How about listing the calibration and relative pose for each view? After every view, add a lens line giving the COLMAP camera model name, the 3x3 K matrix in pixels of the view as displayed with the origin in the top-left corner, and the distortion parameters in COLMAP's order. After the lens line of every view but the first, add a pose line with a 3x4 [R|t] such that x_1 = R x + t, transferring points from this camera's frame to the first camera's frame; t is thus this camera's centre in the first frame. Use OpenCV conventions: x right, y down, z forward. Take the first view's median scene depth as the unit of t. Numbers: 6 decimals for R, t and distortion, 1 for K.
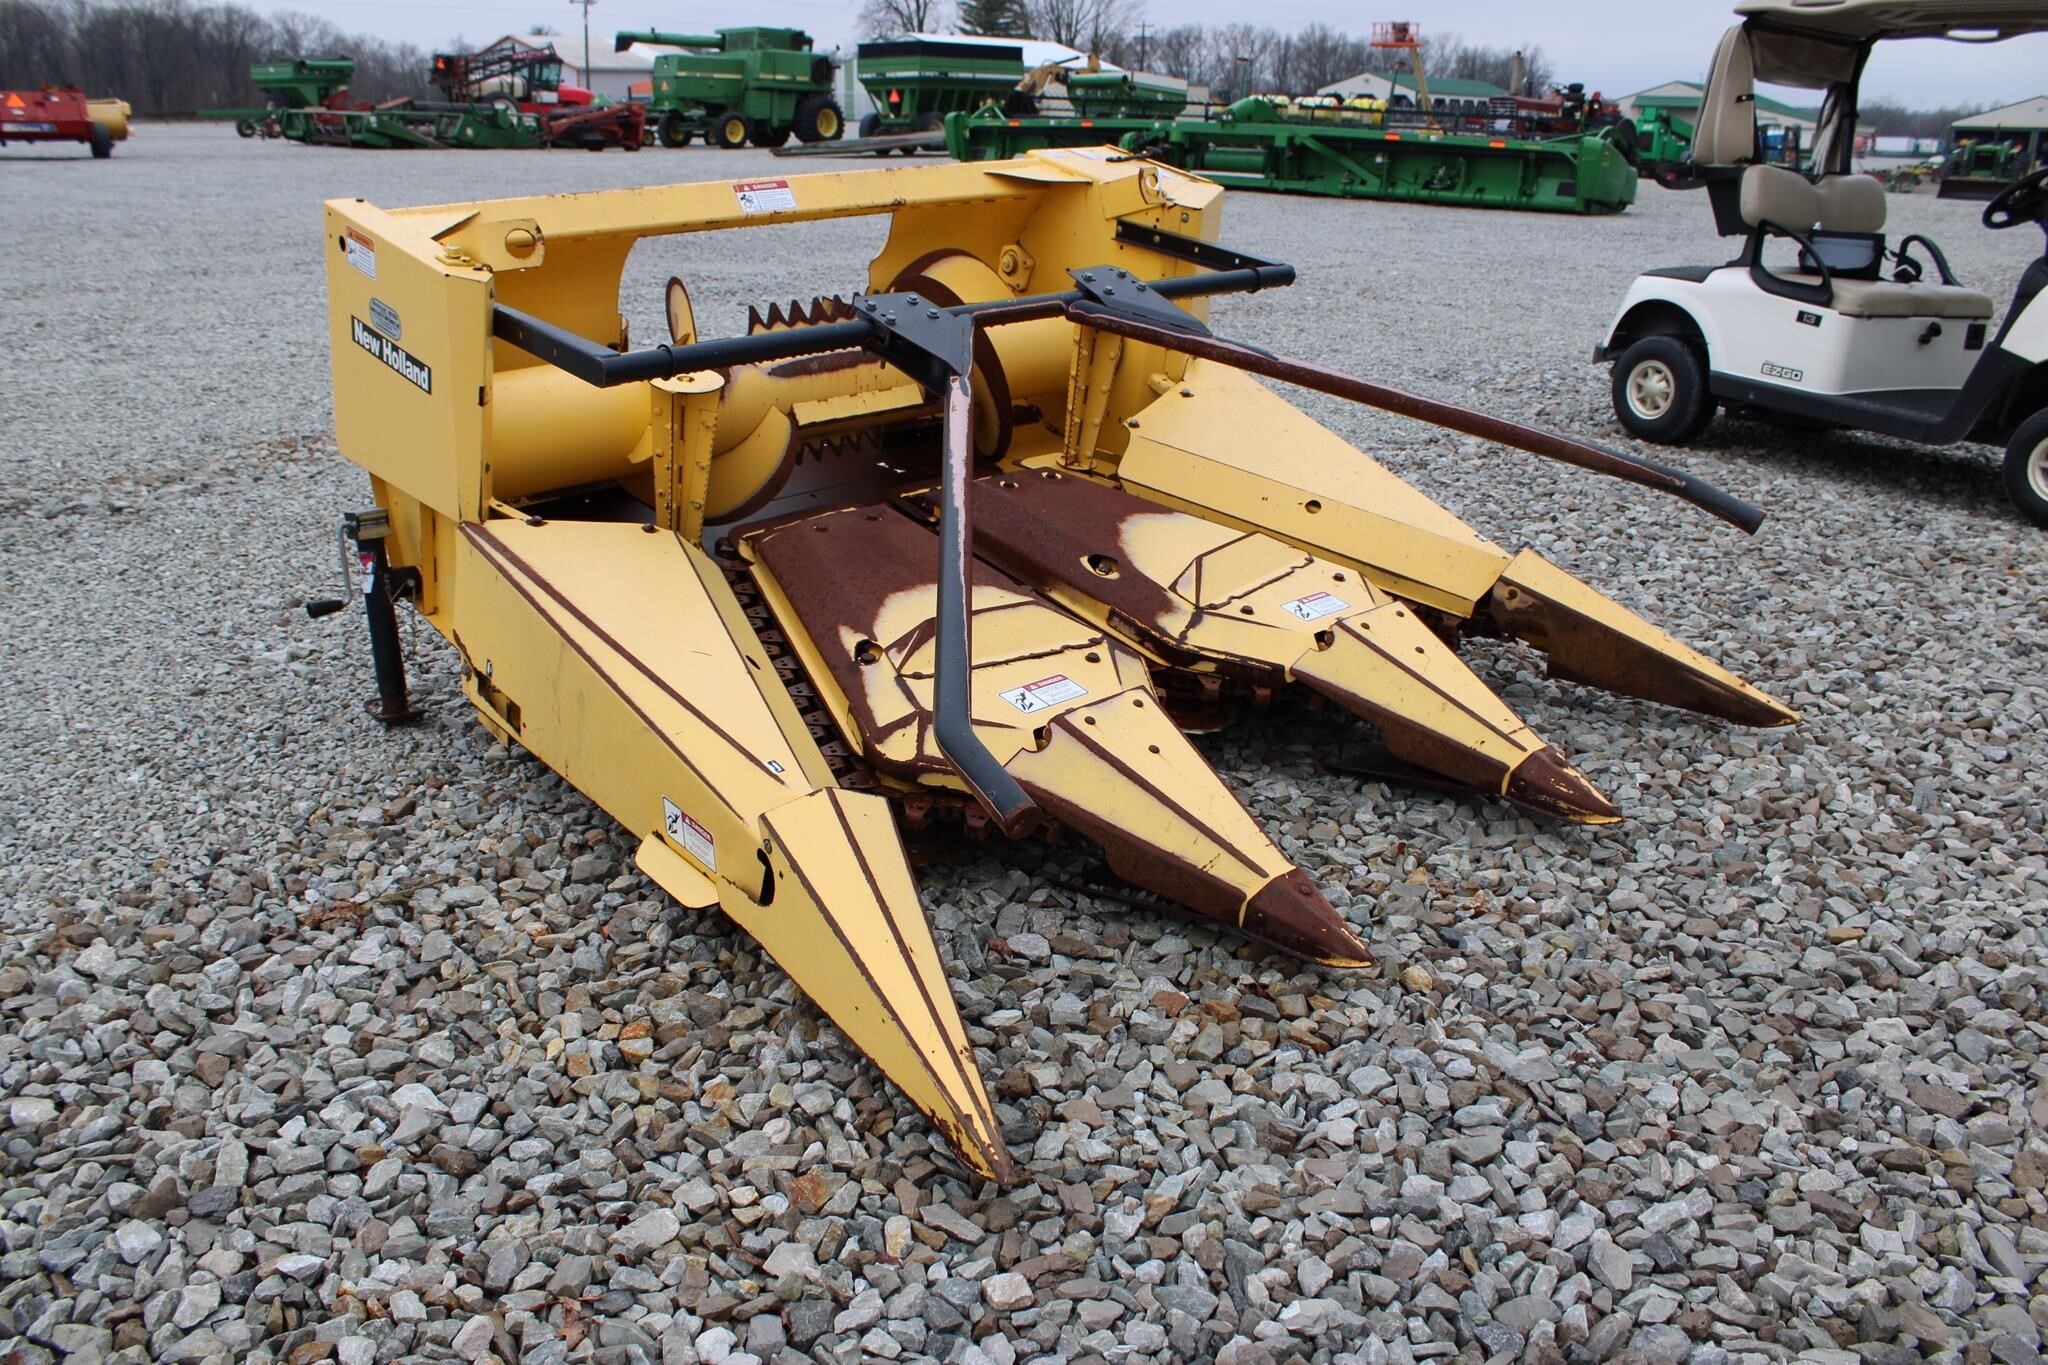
lens RADIAL K [[1696.0, 0, 1026.3], [0, 1696.0, 693.0], [0, 0, 1]] dist [-0.170334, 0.155624]
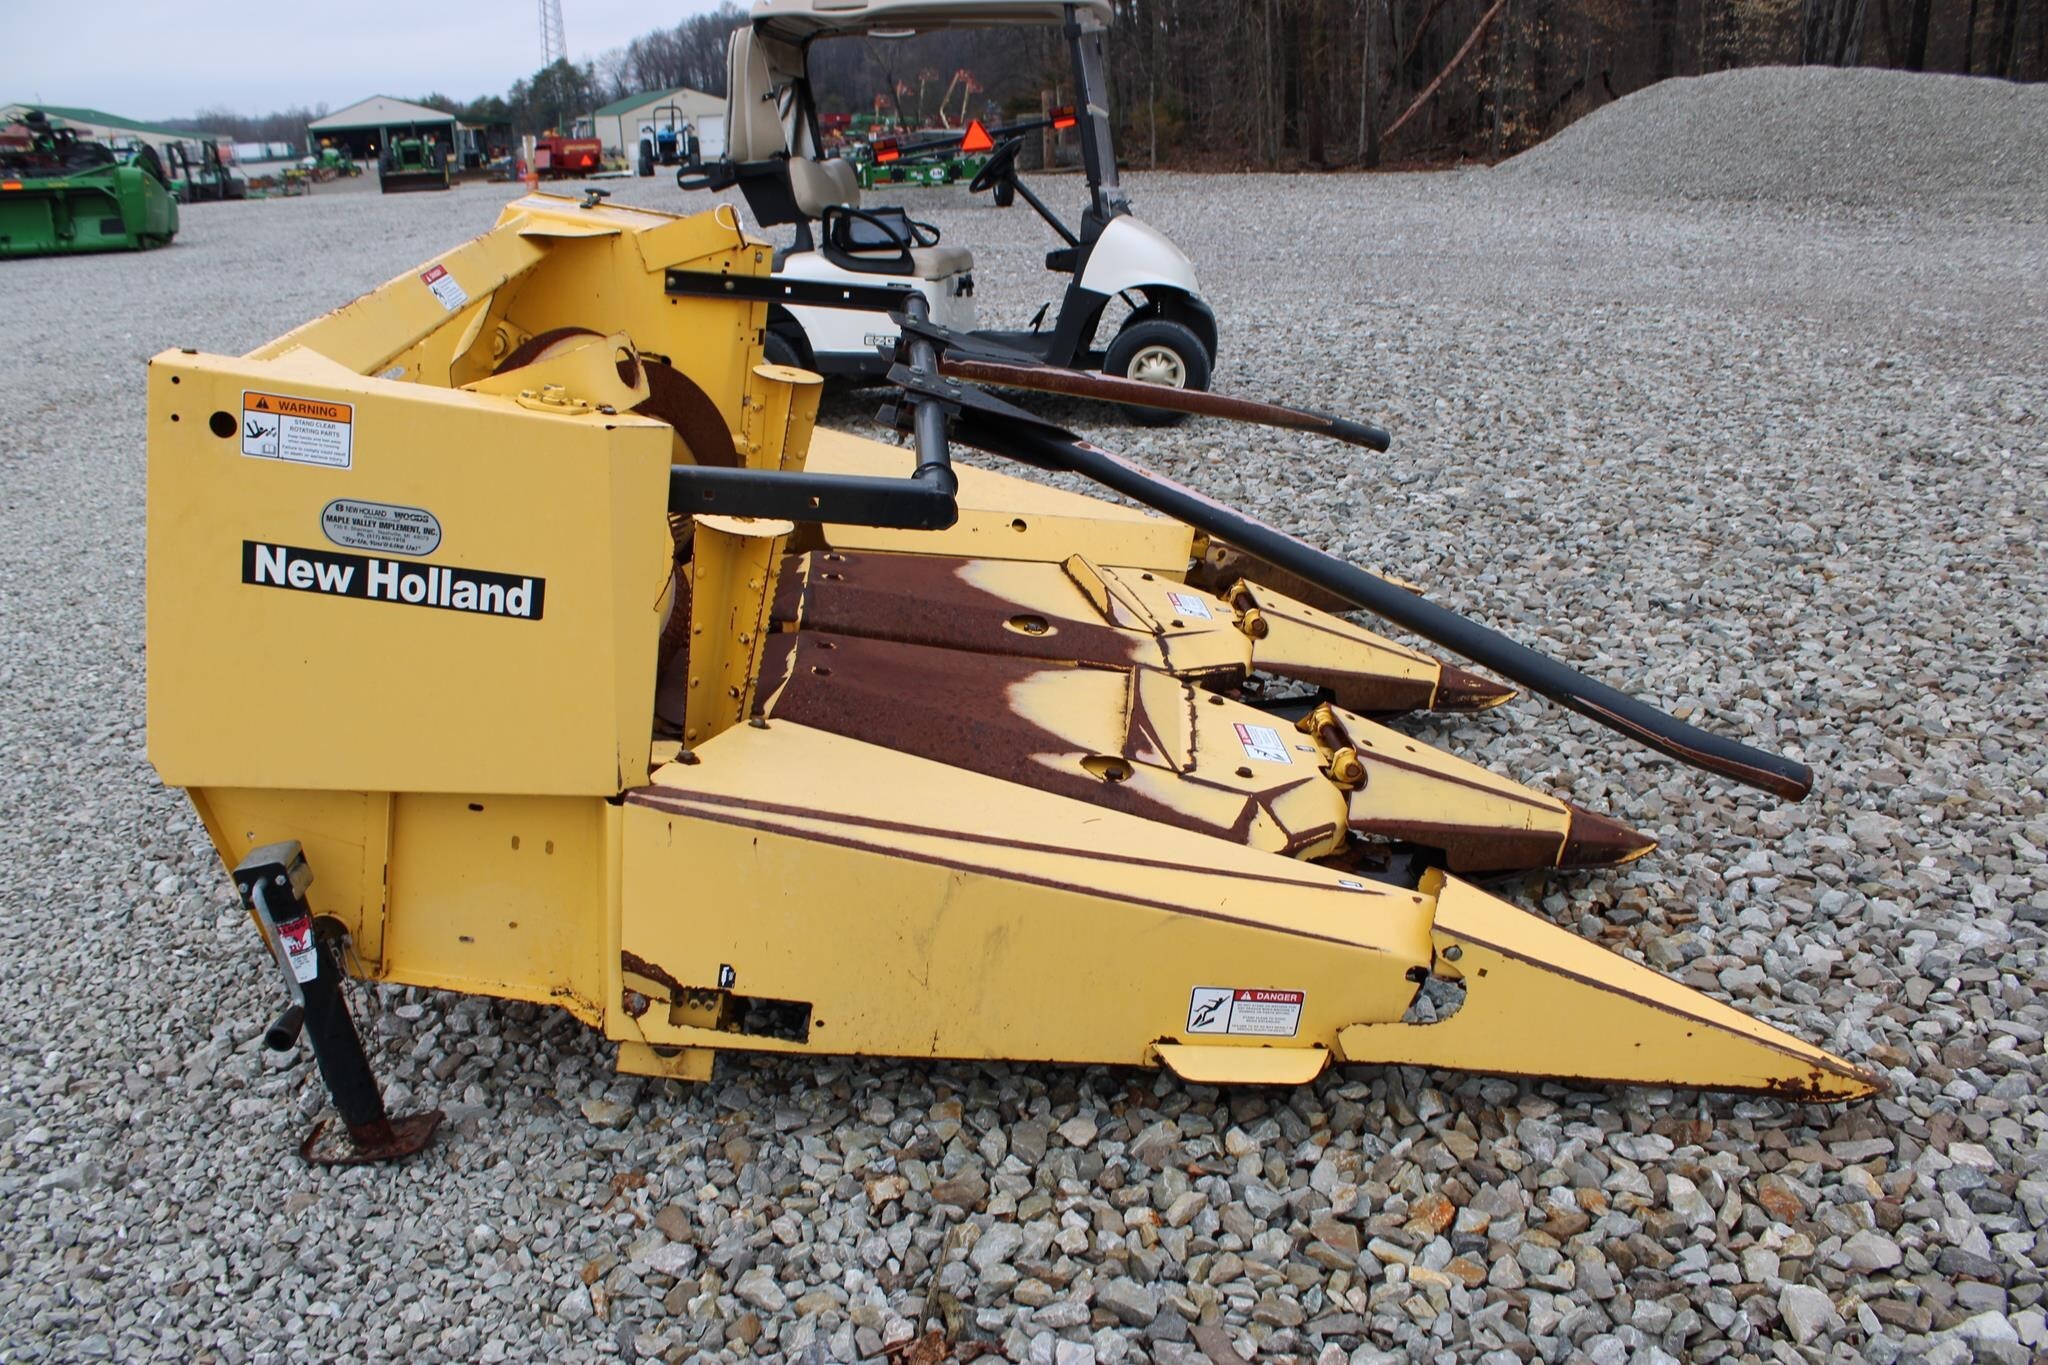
lens RADIAL K [[1696.0, 0, 1026.3], [0, 1696.0, 693.0], [0, 0, 1]] dist [-0.170334, 0.155624]
pose [[0.618151, -0.294062, 0.728983, -0.649011], [0.298377, 0.945759, 0.128493, -0.161204], [-0.727228, 0.138084, 0.672363, 0.383891]]
